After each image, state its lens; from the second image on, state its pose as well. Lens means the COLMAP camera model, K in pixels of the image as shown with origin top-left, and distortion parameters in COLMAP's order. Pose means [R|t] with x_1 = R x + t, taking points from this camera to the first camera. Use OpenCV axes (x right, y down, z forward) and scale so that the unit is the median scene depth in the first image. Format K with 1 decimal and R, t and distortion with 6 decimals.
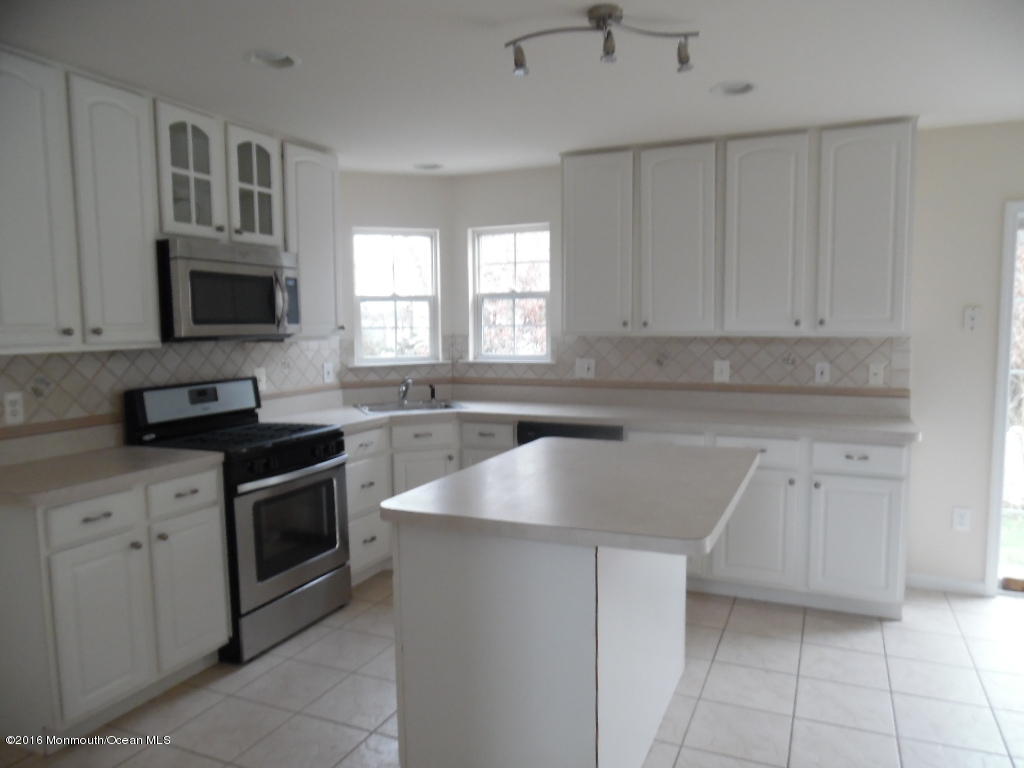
lens RADIAL K [[724.1, 0, 507.2], [0, 724.1, 386.9], [0, 0, 1]] dist [-0.003681, -0.014123]
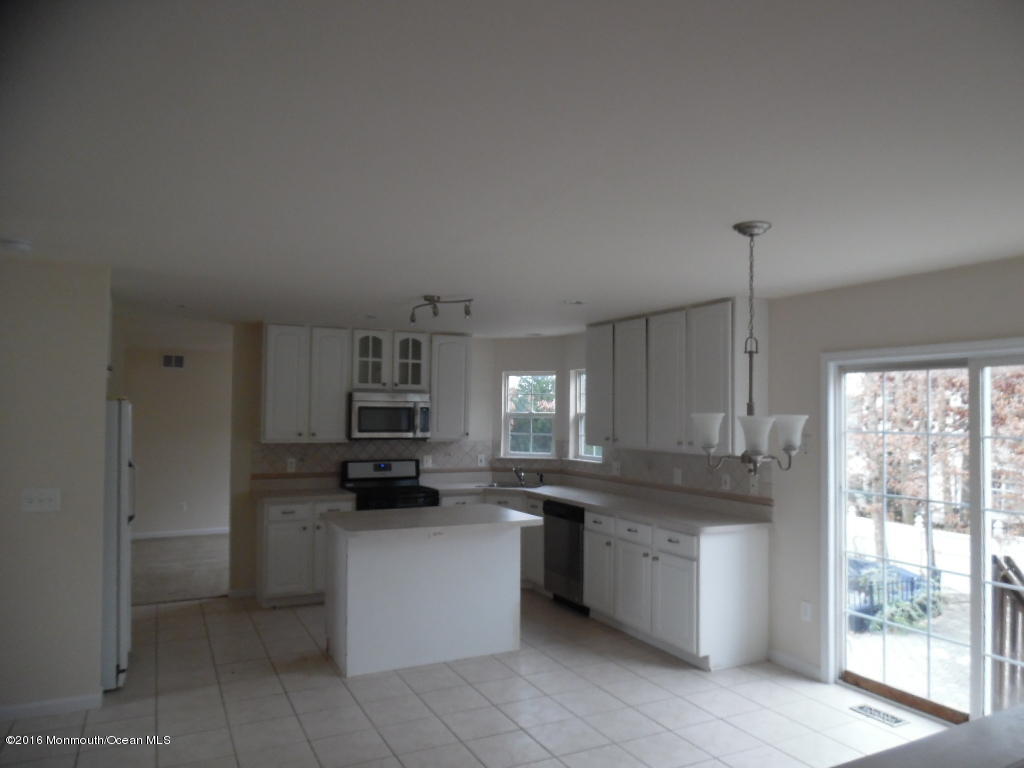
lens RADIAL K [[724.1, 0, 503.4], [0, 724.1, 379.3], [0, 0, 1]] dist [-0.003681, -0.014123]
pose [[0.767607, -0.013198, -0.640785, 1.043248], [-0.074219, 0.991231, -0.109324, -0.032816], [0.636609, 0.131477, 0.759896, -0.295319]]
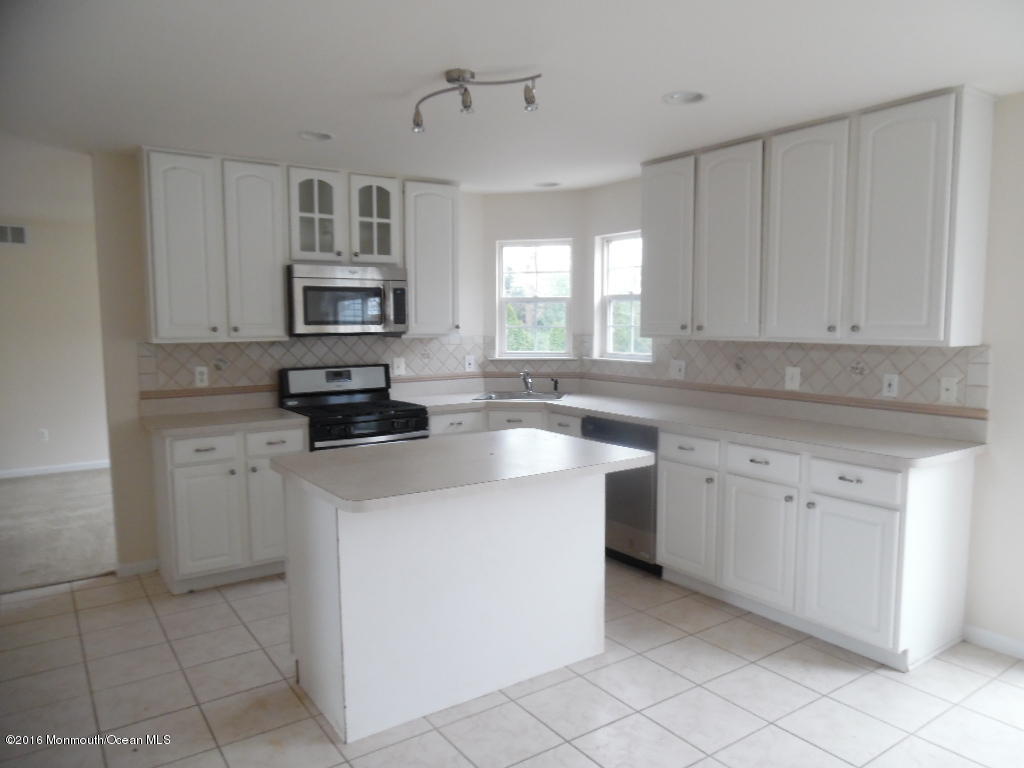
lens RADIAL K [[724.1, 0, 508.3], [0, 724.1, 379.0], [0, 0, 1]] dist [-0.003681, -0.014123]
pose [[0.853580, 0.050246, -0.518532, 0.533385], [-0.050590, 0.998628, 0.013488, -0.016391], [0.518499, 0.014720, 0.854952, 0.006389]]
